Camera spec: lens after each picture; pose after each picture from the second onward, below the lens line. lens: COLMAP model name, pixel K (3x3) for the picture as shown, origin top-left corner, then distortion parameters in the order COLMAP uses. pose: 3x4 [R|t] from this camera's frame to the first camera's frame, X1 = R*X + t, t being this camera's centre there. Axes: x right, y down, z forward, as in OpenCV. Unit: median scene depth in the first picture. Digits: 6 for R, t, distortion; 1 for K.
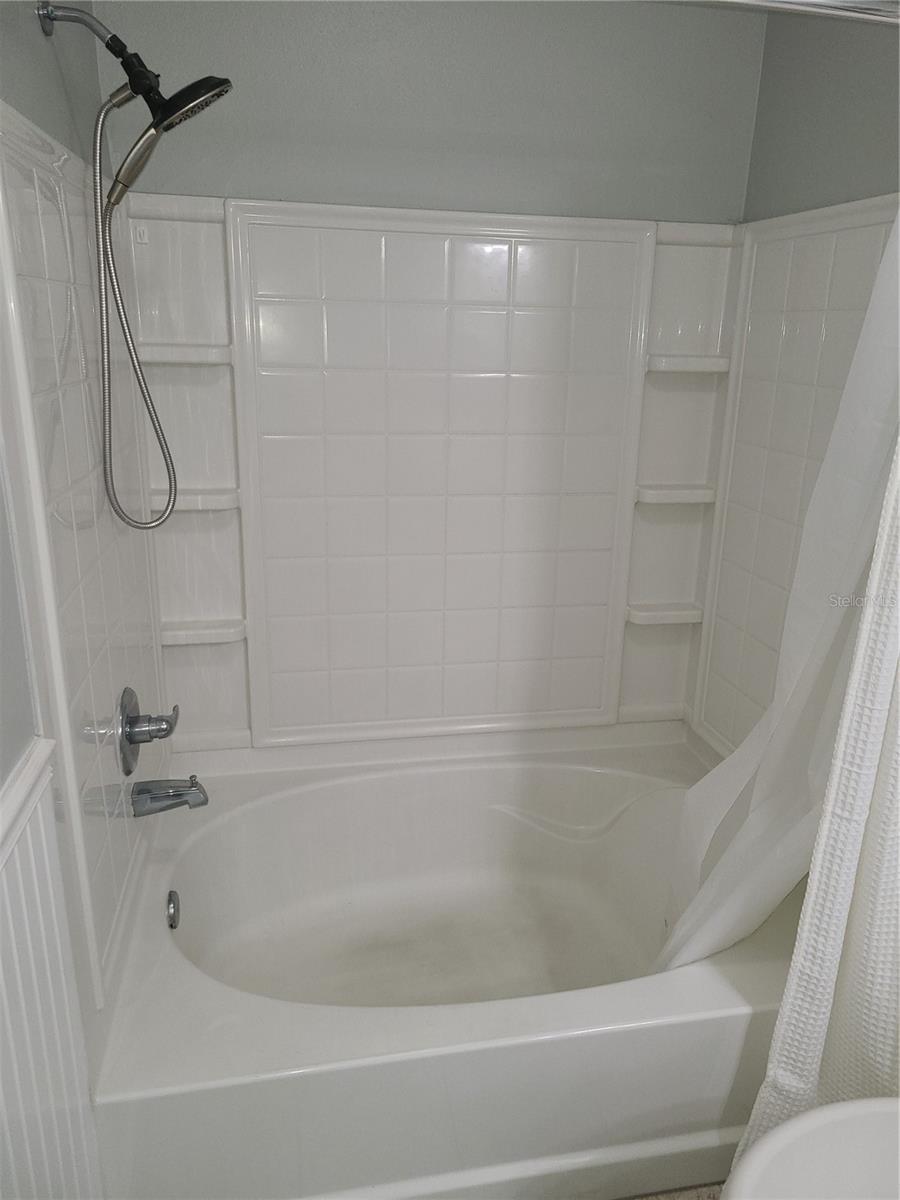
lens RADIAL K [[898.9, 0, 466.9], [0, 898.9, 597.2], [0, 0, 1]] dist [0.051517, -0.028239]
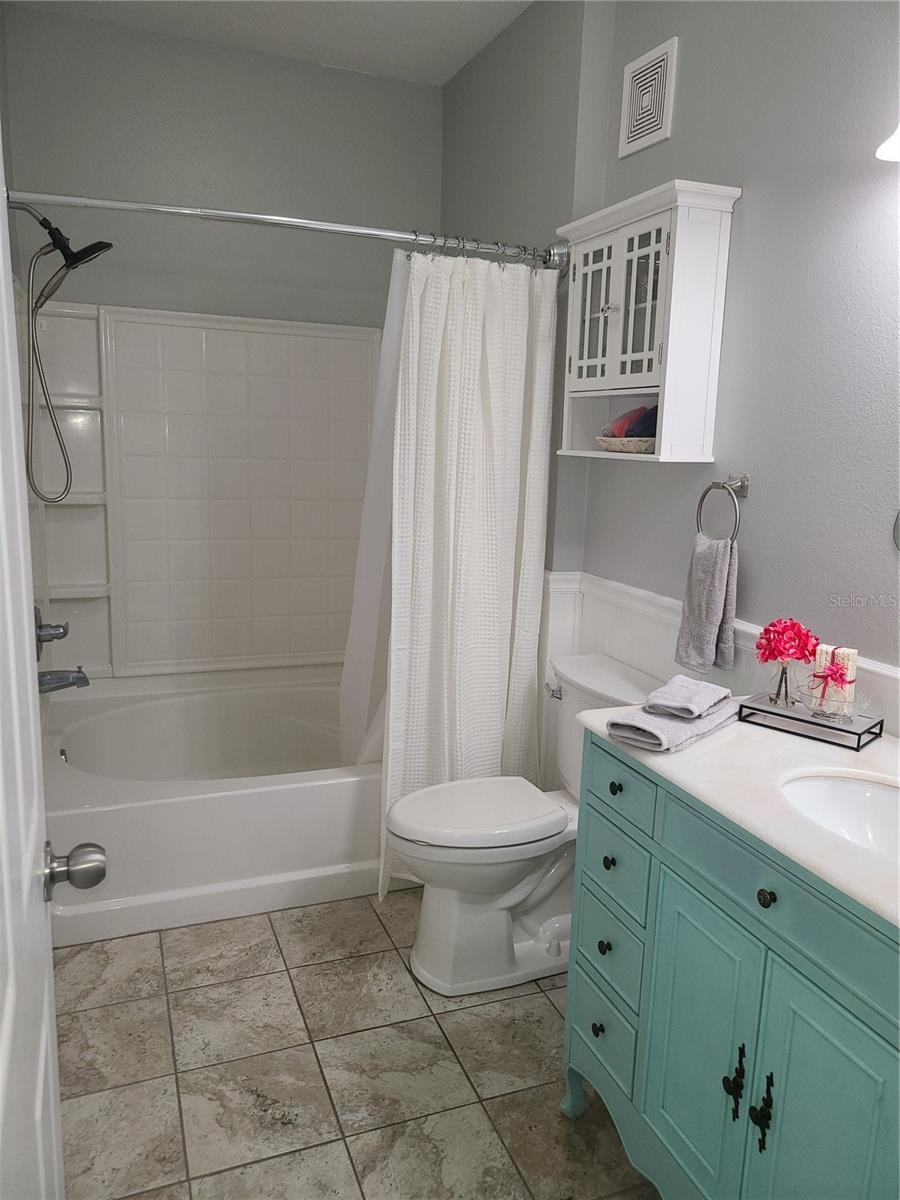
lens RADIAL K [[898.9, 0, 466.9], [0, 898.9, 597.2], [0, 0, 1]] dist [0.051517, -0.028239]
pose [[0.983103, -0.023452, 0.181546, 0.069179], [0.041870, 0.994277, -0.098291, 0.270004], [-0.178202, 0.104231, 0.978458, -0.659441]]
